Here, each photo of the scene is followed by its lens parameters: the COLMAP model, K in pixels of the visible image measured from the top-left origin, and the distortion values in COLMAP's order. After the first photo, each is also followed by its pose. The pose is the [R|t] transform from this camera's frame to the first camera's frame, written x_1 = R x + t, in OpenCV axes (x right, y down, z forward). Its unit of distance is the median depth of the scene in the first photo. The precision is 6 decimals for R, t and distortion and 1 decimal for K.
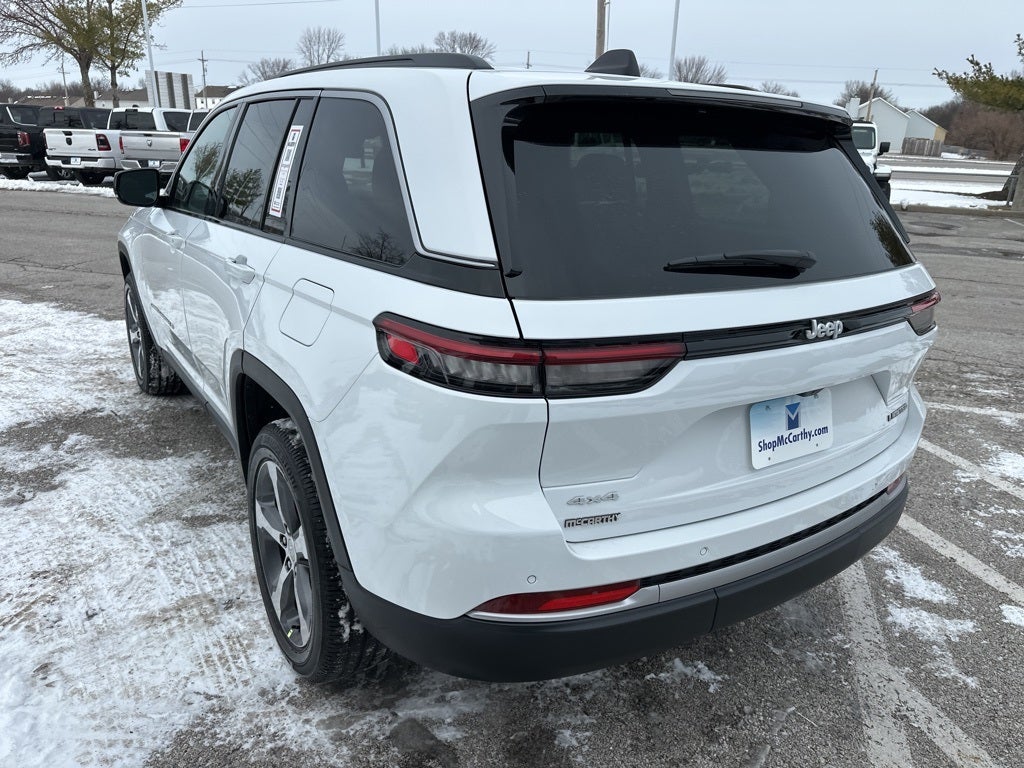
lens RADIAL K [[719.2, 0, 510.7], [0, 719.2, 376.6], [0, 0, 1]] dist [0.039463, -0.044710]
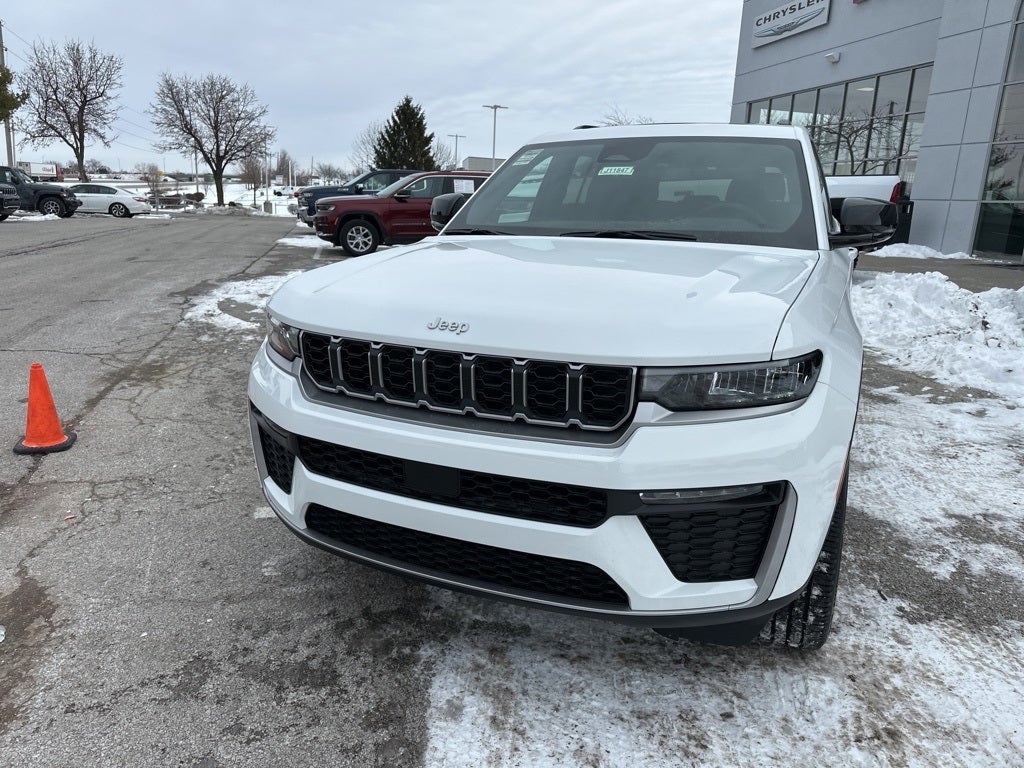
lens RADIAL K [[720.0, 0, 512.0], [0, 720.0, 384.0], [0, 0, 1]] dist [0.023478, -0.023999]
pose [[-0.536676, -0.253865, 0.804694, -1.140989], [0.224451, 0.876358, 0.426167, -0.610647], [-0.813389, 0.409328, -0.413340, 1.979152]]
